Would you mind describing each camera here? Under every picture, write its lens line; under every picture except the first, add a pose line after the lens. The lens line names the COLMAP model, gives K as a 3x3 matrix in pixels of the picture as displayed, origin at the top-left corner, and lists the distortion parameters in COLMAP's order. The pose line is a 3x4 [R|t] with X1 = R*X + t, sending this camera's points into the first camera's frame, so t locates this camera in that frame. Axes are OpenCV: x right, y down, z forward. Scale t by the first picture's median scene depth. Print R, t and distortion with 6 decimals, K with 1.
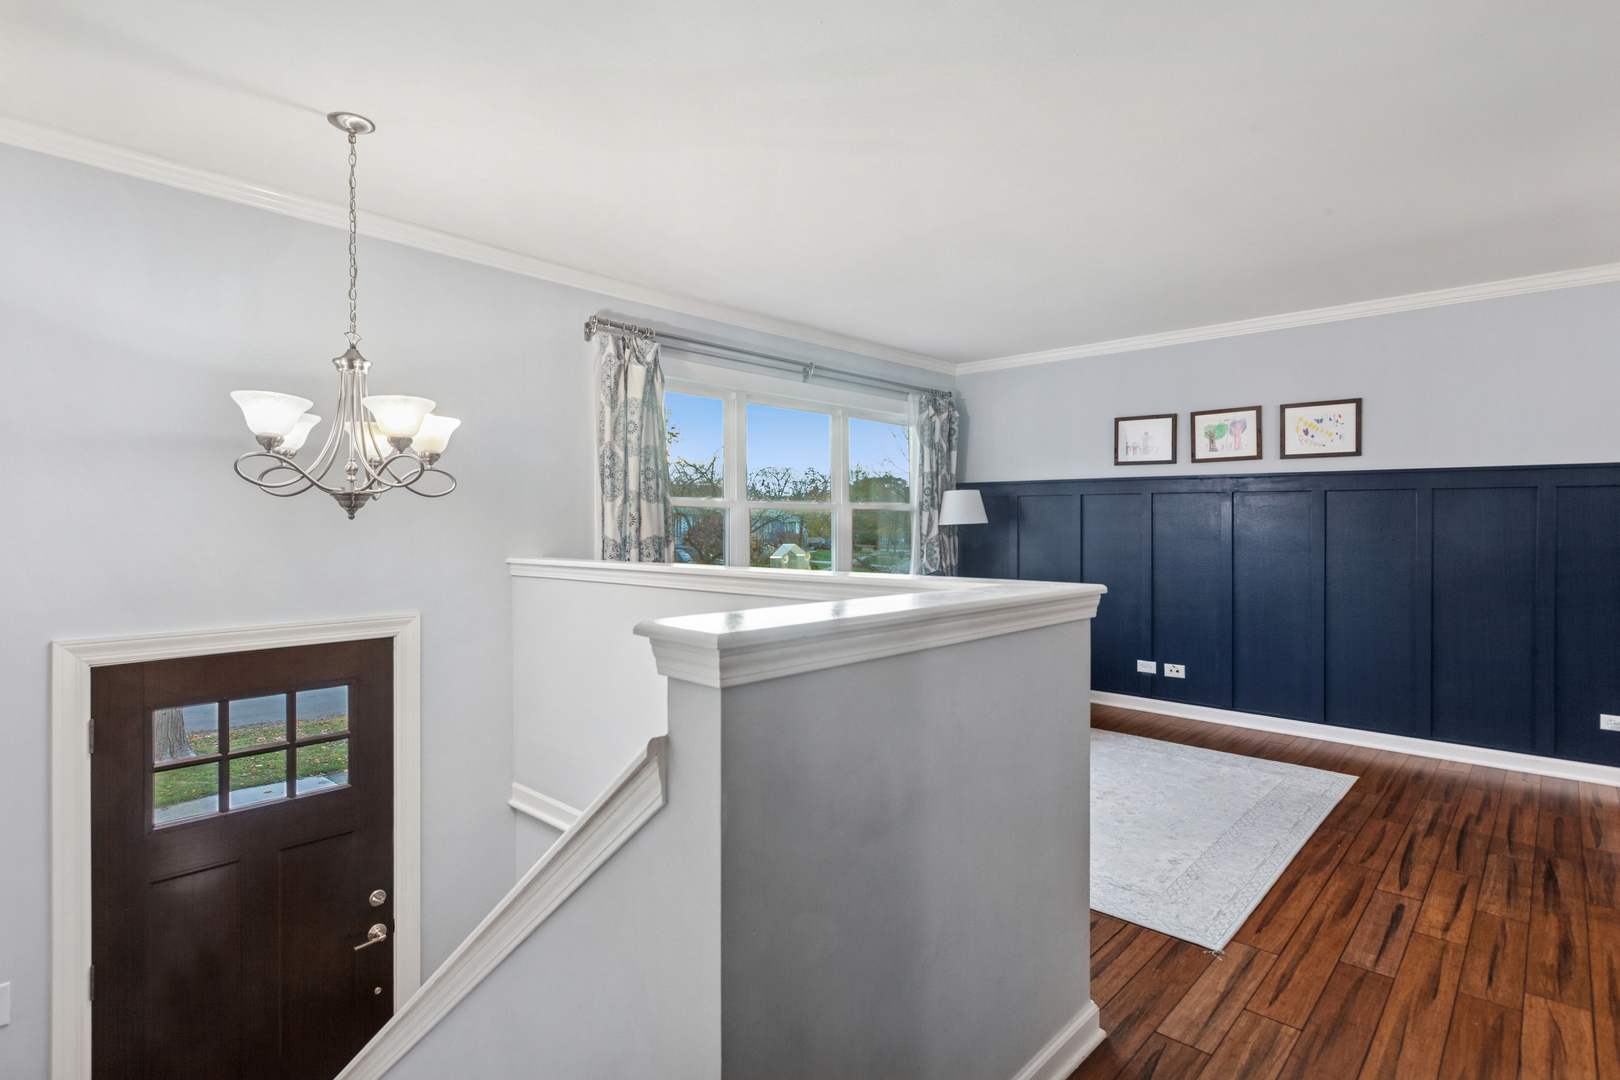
lens RADIAL K [[809.0, 0, 809.7], [0, 809.0, 530.9], [0, 0, 1]] dist [0.006147, 0.000939]
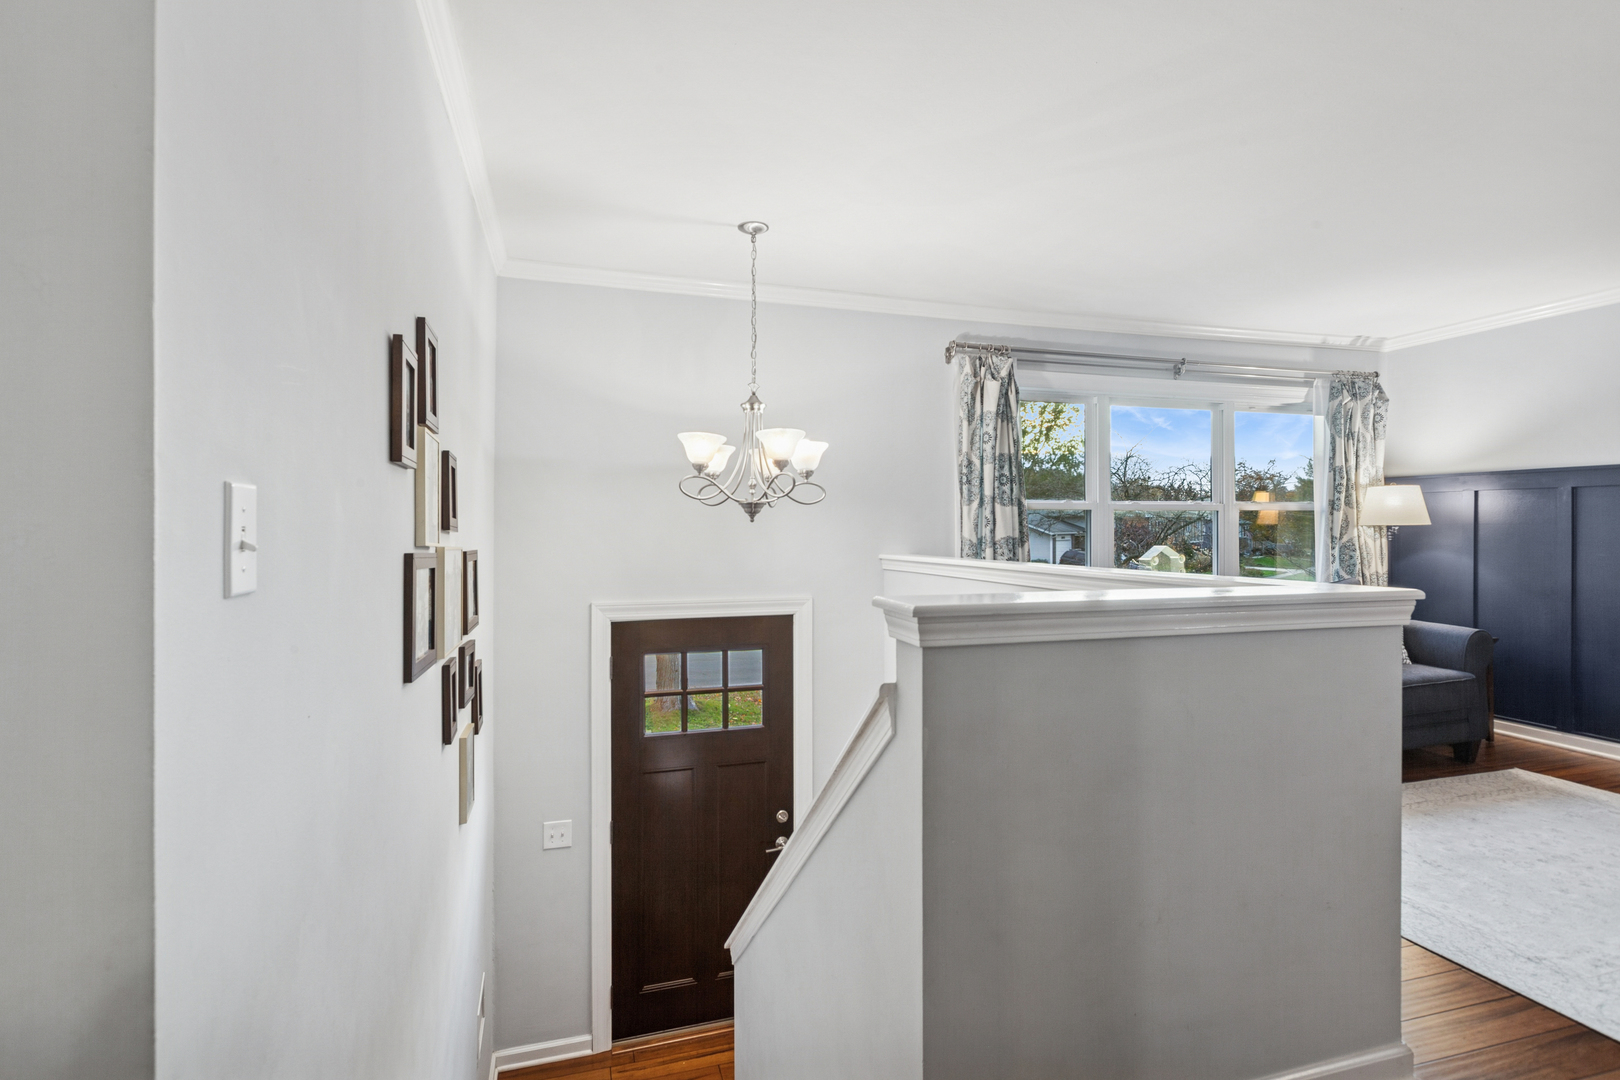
lens RADIAL K [[809.0, 0, 810.1], [0, 809.0, 535.1], [0, 0, 1]] dist [0.006147, 0.000939]
pose [[0.864970, 0.003061, -0.501814, 0.140828], [-0.002233, 0.999995, 0.002250, 0.002853], [0.501819, -0.000826, 0.864972, -0.082928]]
